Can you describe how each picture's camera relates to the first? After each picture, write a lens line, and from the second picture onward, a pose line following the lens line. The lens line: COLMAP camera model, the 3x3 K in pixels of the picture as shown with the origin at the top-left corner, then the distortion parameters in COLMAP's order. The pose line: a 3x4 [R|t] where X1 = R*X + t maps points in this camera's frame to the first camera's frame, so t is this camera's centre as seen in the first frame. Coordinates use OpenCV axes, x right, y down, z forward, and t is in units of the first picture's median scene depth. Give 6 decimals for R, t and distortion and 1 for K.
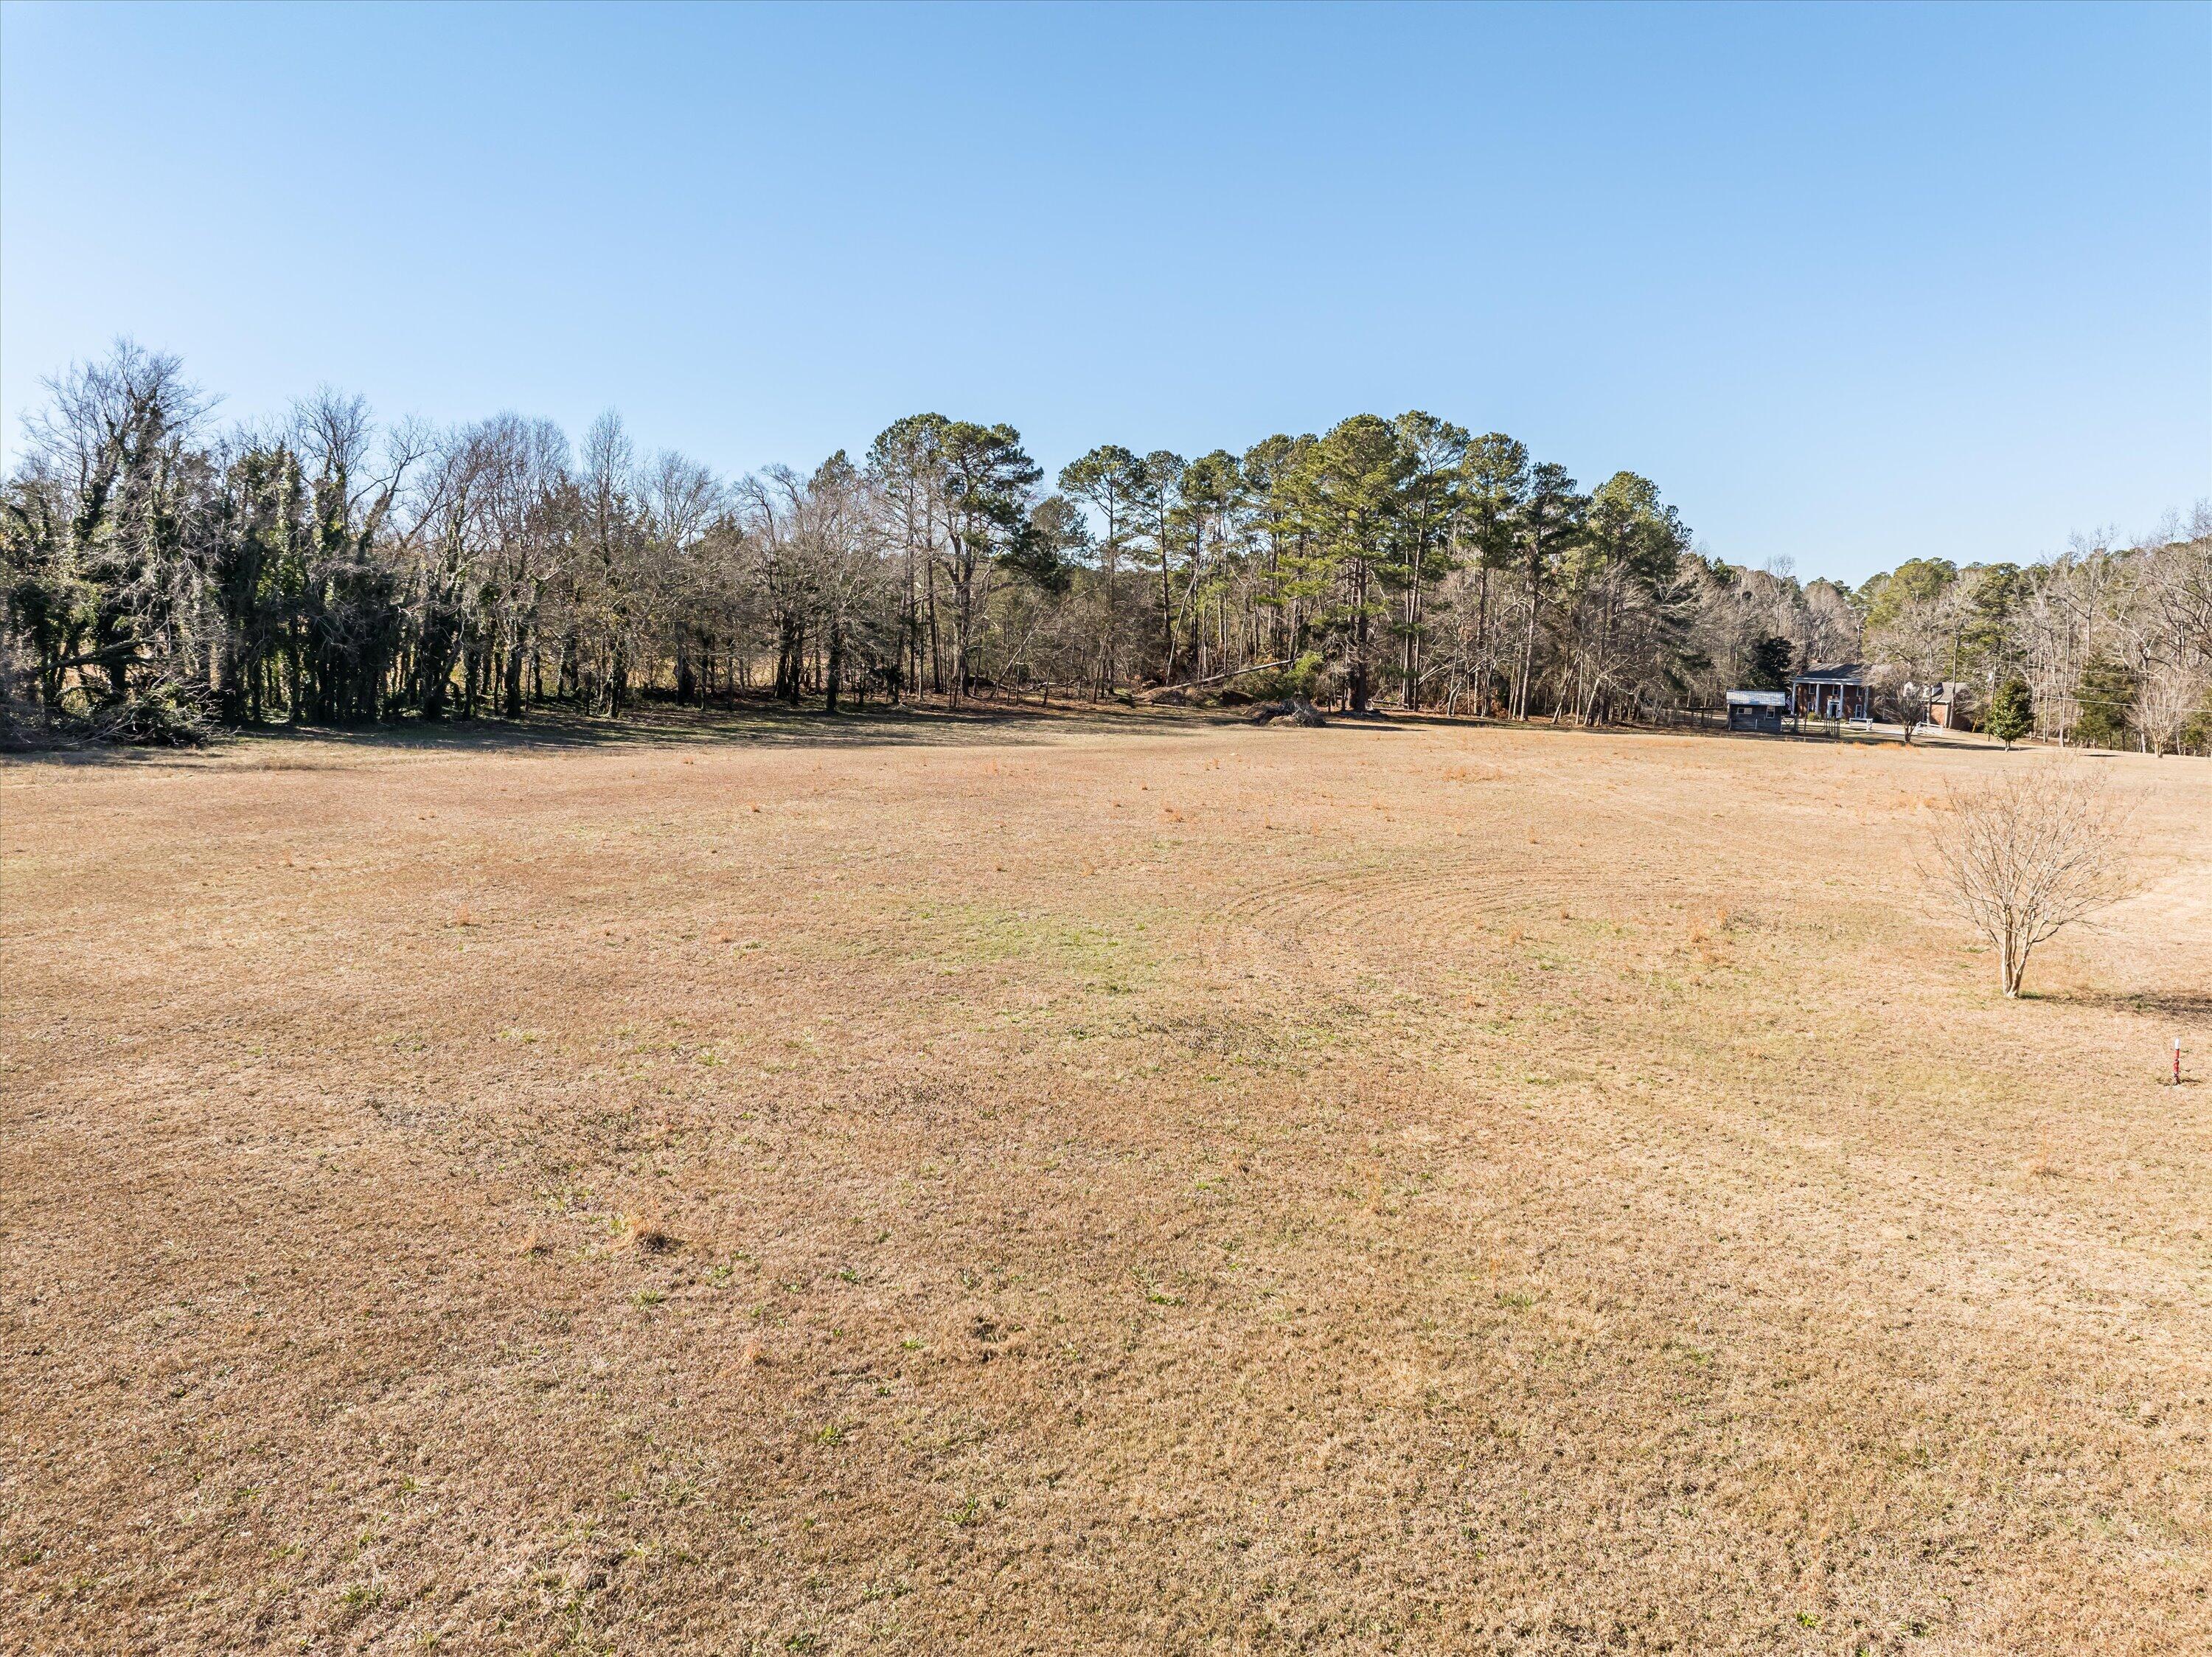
lens RADIAL K [[1556.7, 0, 1151.9], [0, 1556.7, 871.3], [0, 0, 1]] dist [-0.036201, 0.003201]
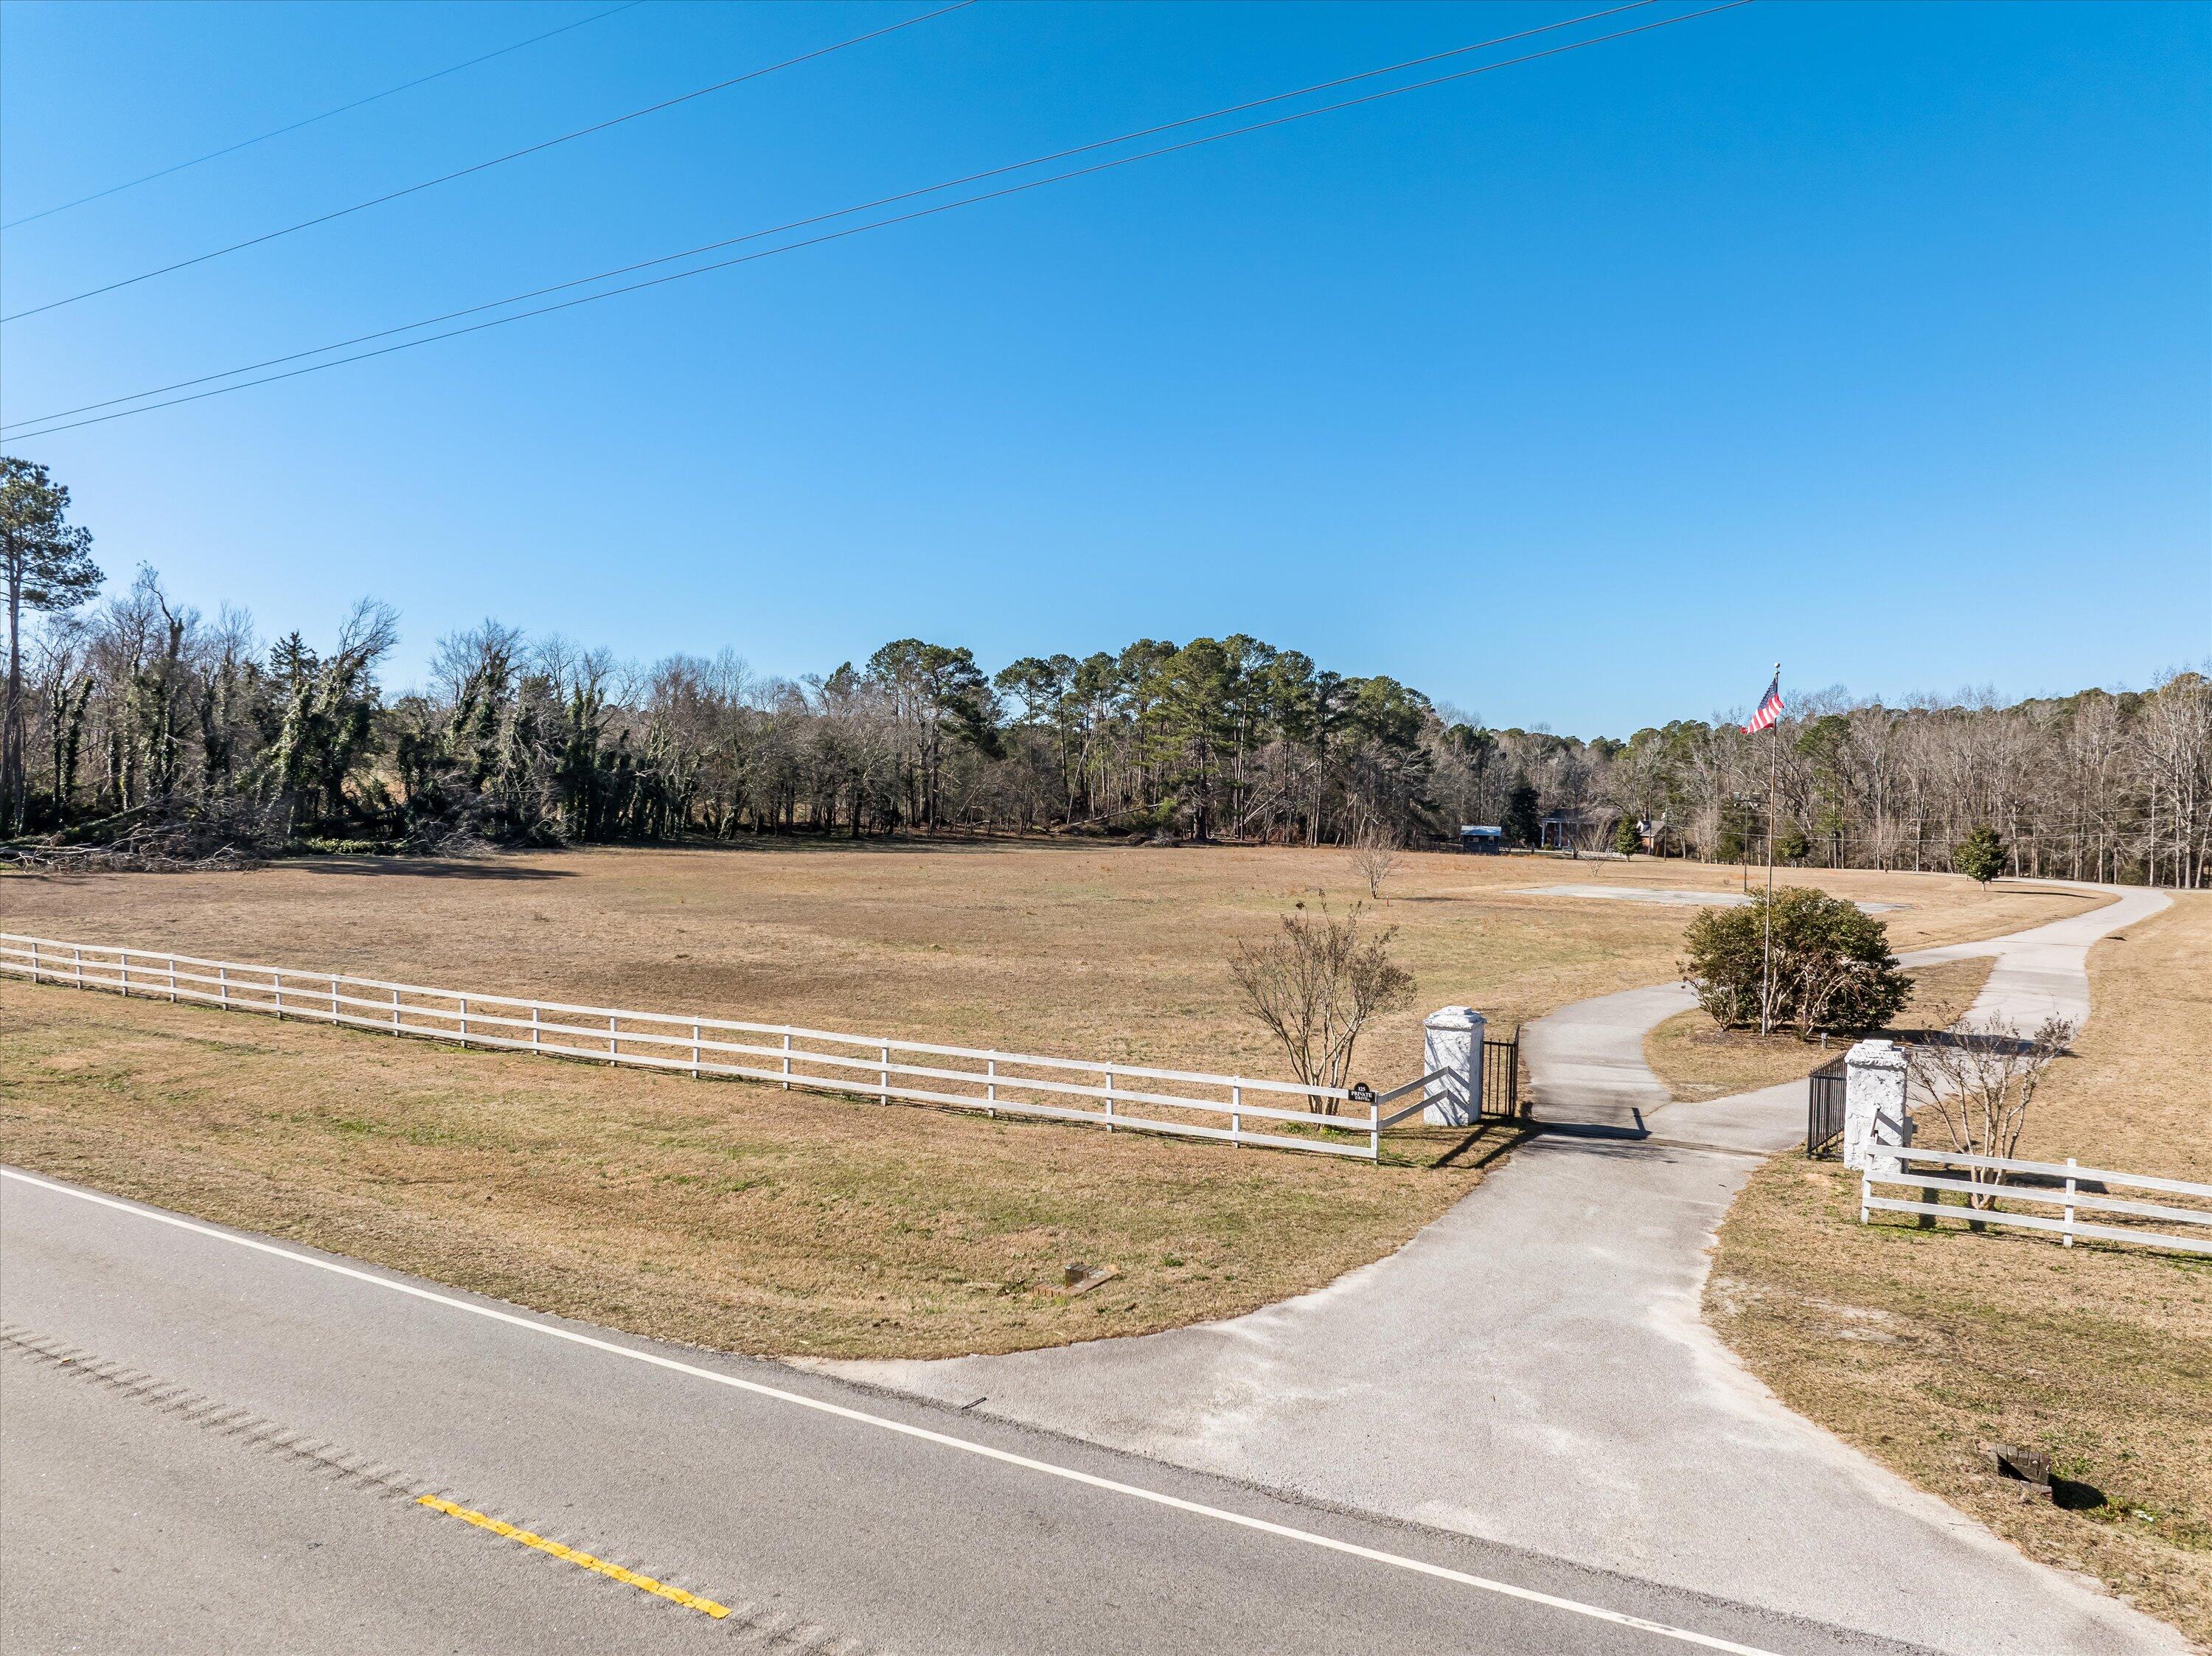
lens RADIAL K [[1556.6, 0, 1113.3], [0, 1556.6, 844.2], [0, 0, 1]] dist [-0.036201, 0.003201]
pose [[0.998079, -0.003187, 0.061878, -0.040068], [0.010105, 0.993678, -0.111810, 0.062787], [-0.061131, 0.112220, 0.991801, -0.431792]]
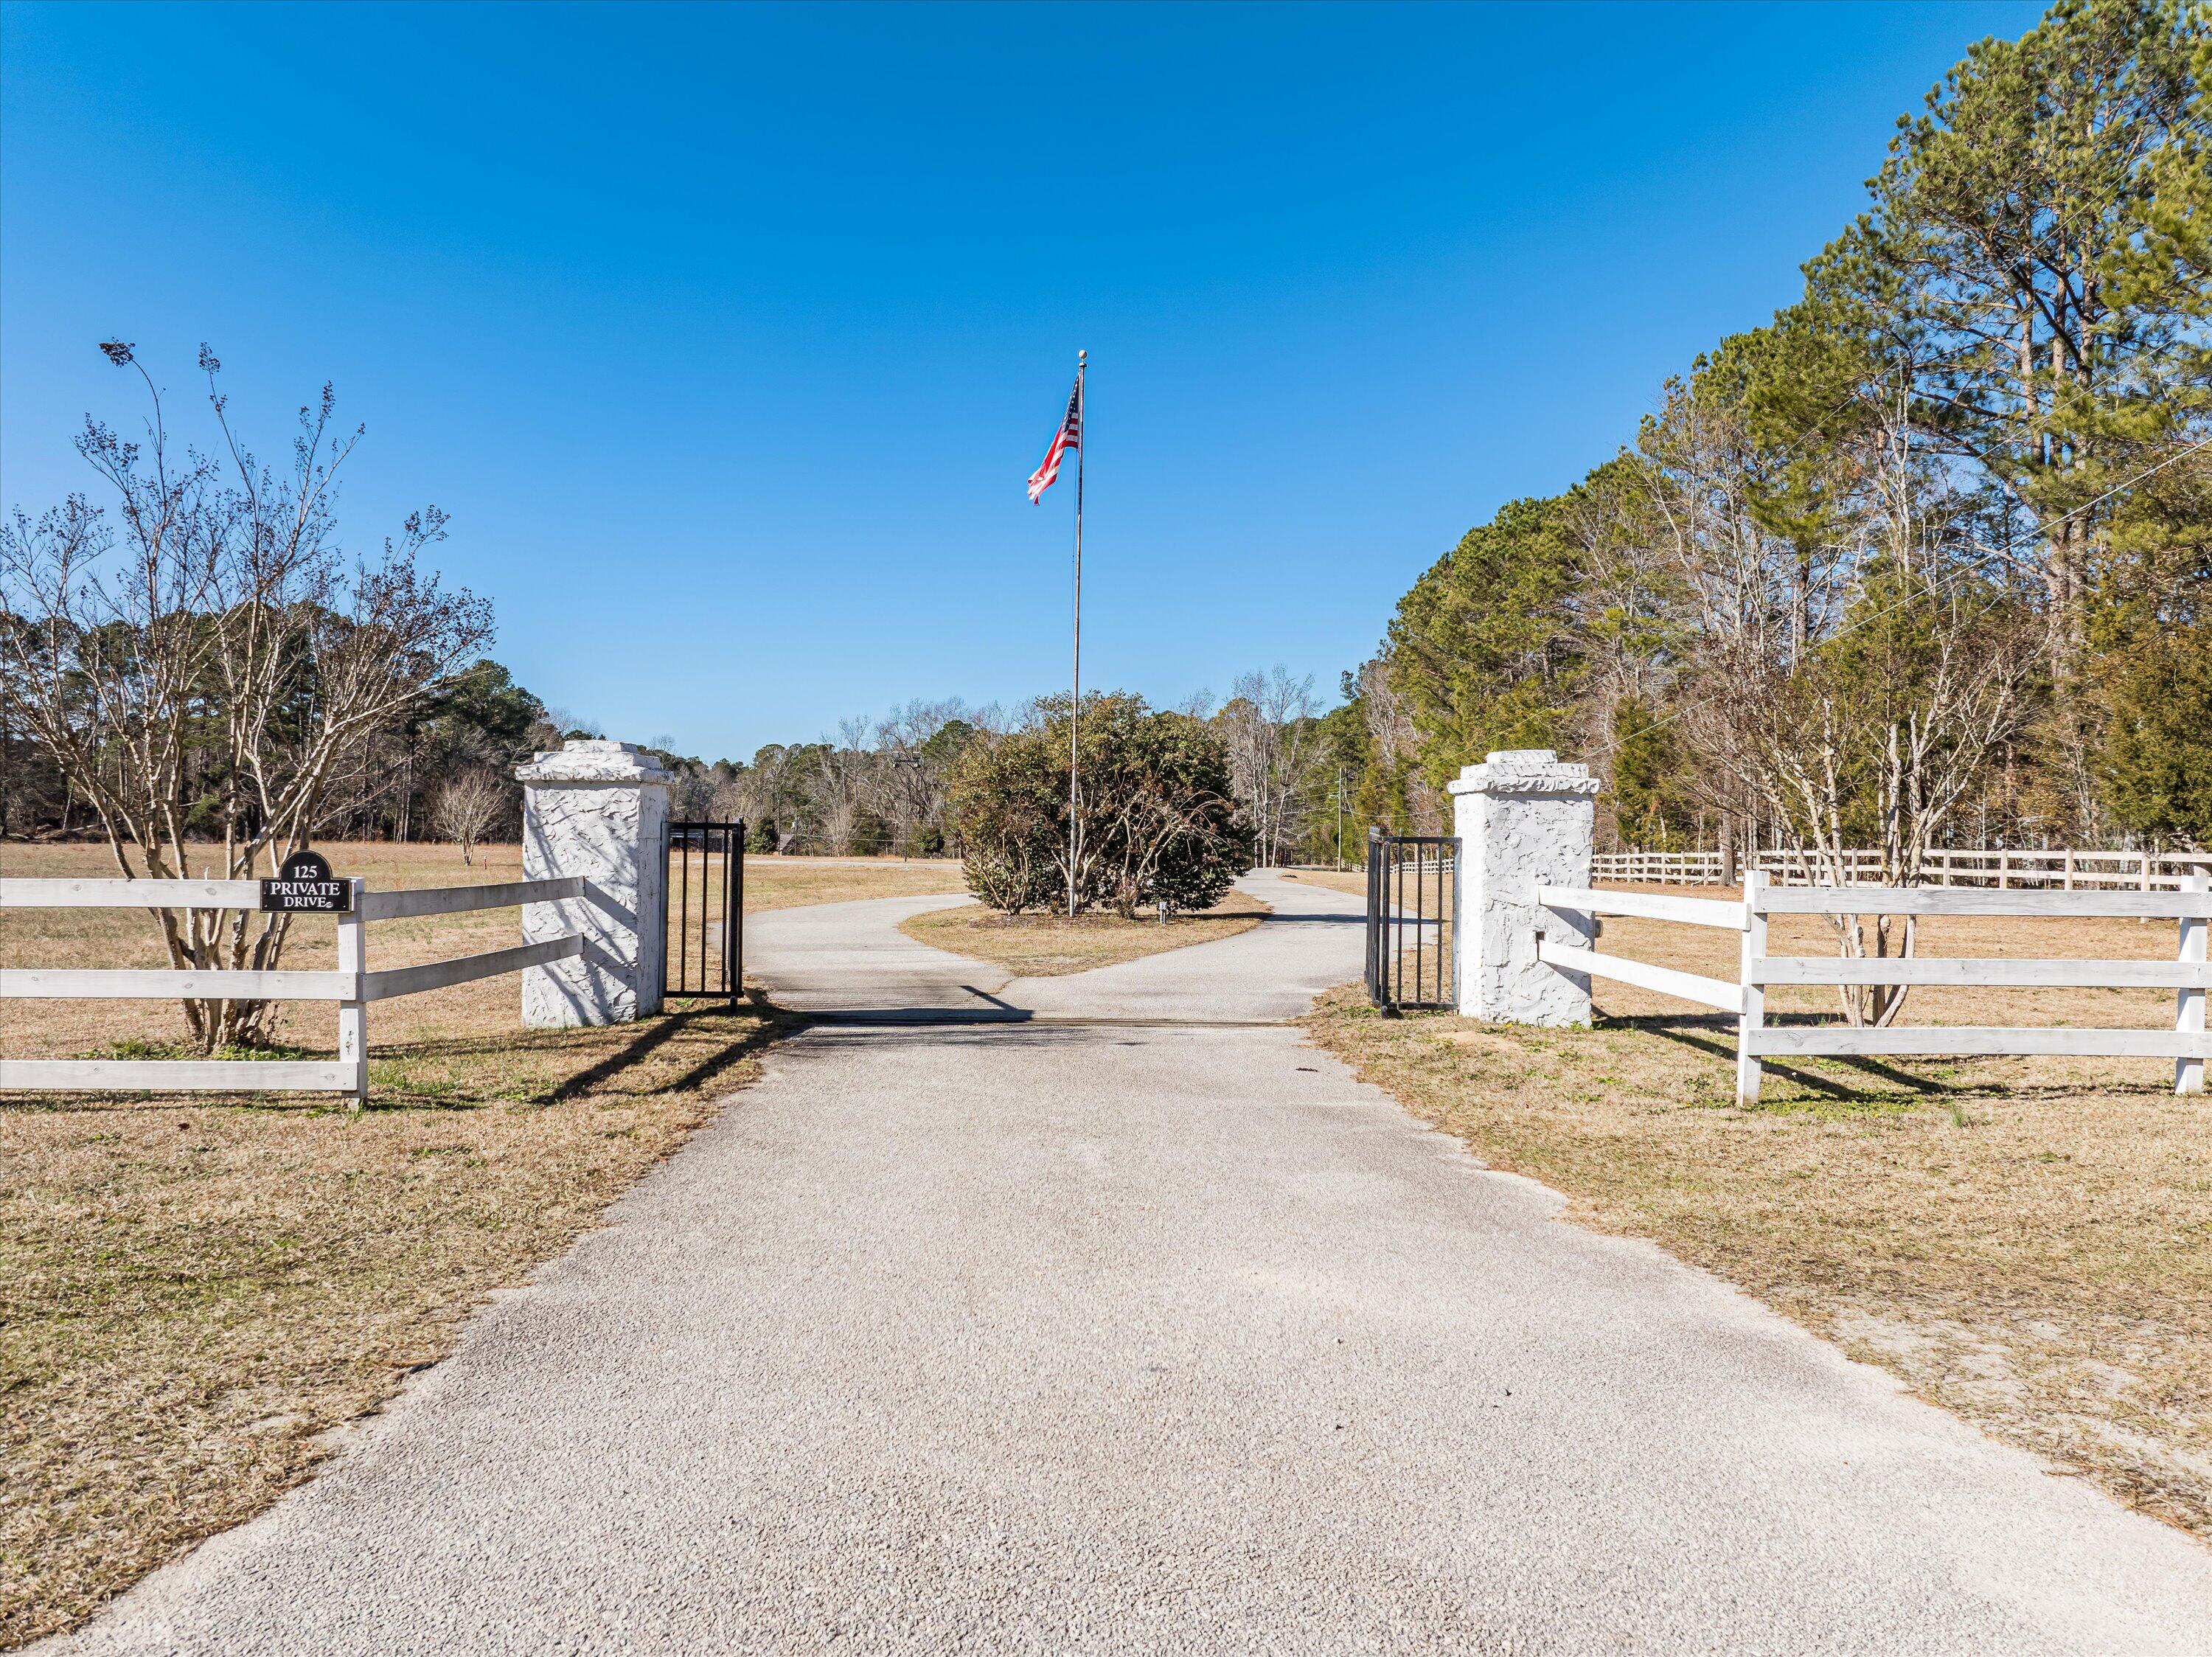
lens RADIAL K [[1556.7, 0, 1112.8], [0, 1556.7, 818.3], [0, 0, 1]] dist [-0.036201, 0.003201]
pose [[0.816873, 0.001092, 0.576816, -0.009474], [0.086765, 0.988388, -0.124744, 0.078219], [-0.570255, 0.151947, 0.807293, -0.317133]]
